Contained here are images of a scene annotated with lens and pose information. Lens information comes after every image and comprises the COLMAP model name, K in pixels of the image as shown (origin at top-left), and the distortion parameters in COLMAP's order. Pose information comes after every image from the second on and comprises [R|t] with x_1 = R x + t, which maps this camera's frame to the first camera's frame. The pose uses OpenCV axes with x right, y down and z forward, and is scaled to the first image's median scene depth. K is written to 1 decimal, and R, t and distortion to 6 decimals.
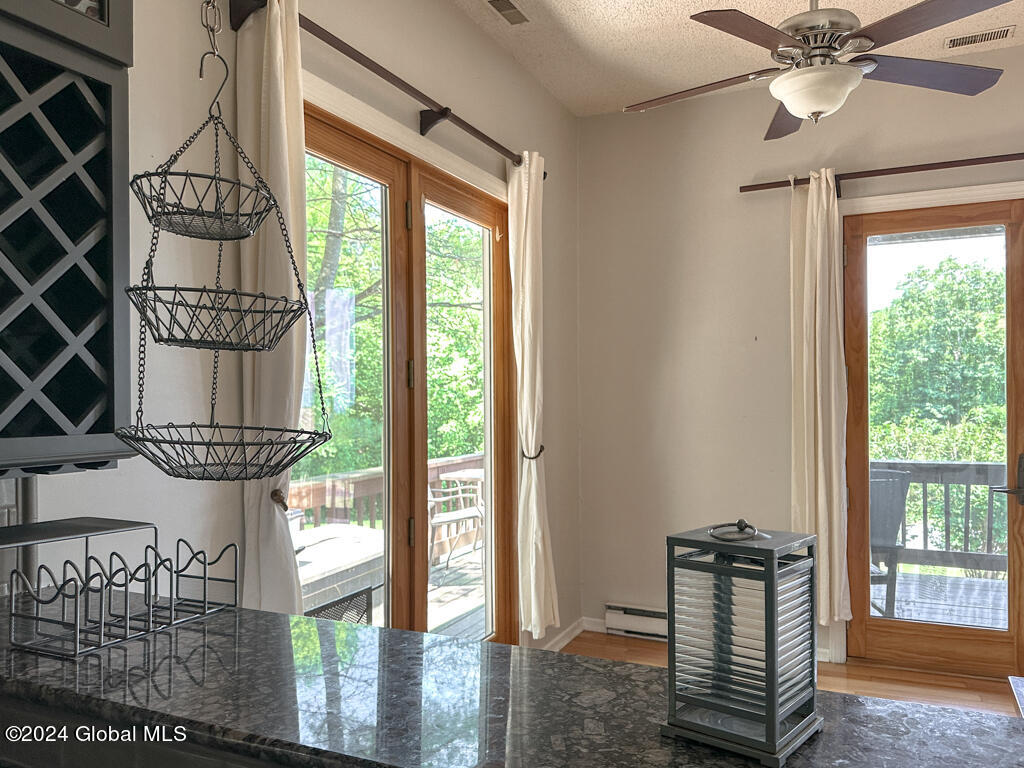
lens RADIAL K [[764.7, 0, 511.6], [0, 764.7, 396.3], [0, 0, 1]] dist [0.010697, 0.003138]
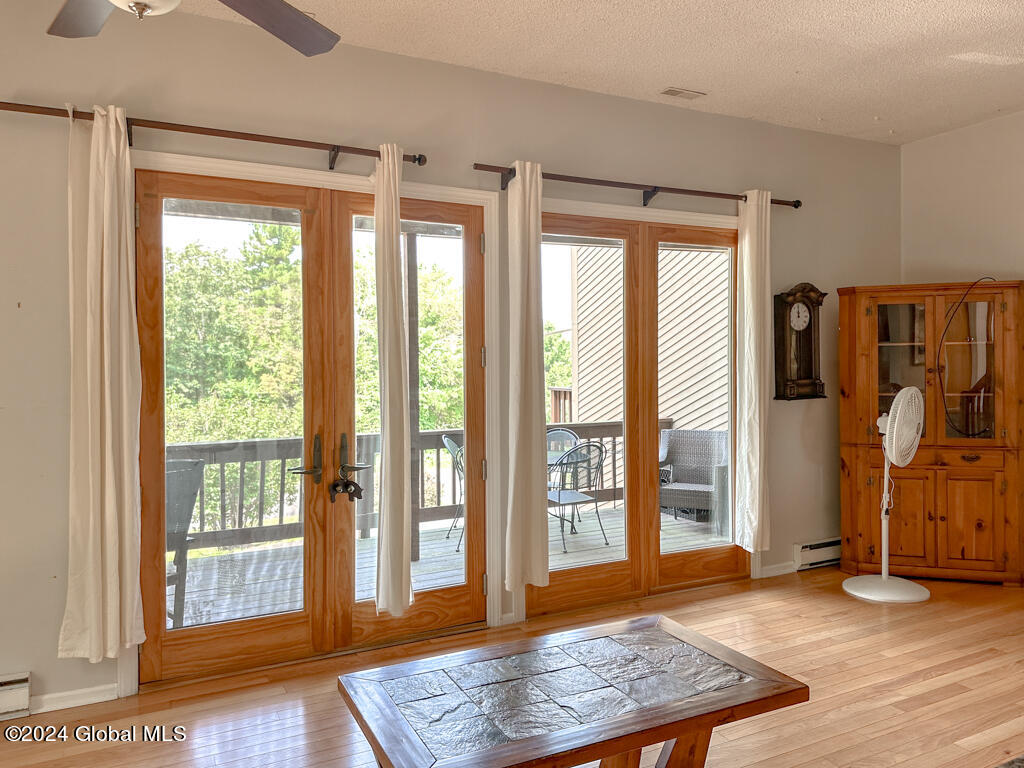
lens RADIAL K [[734.1, 0, 510.3], [0, 734.1, 362.9], [0, 0, 1]] dist [0.008908, -0.006197]
pose [[0.594910, 0.005412, 0.803774, 0.023320], [0.004378, 0.999941, -0.009974, -0.008804], [-0.803780, 0.009453, 0.594851, 0.178326]]
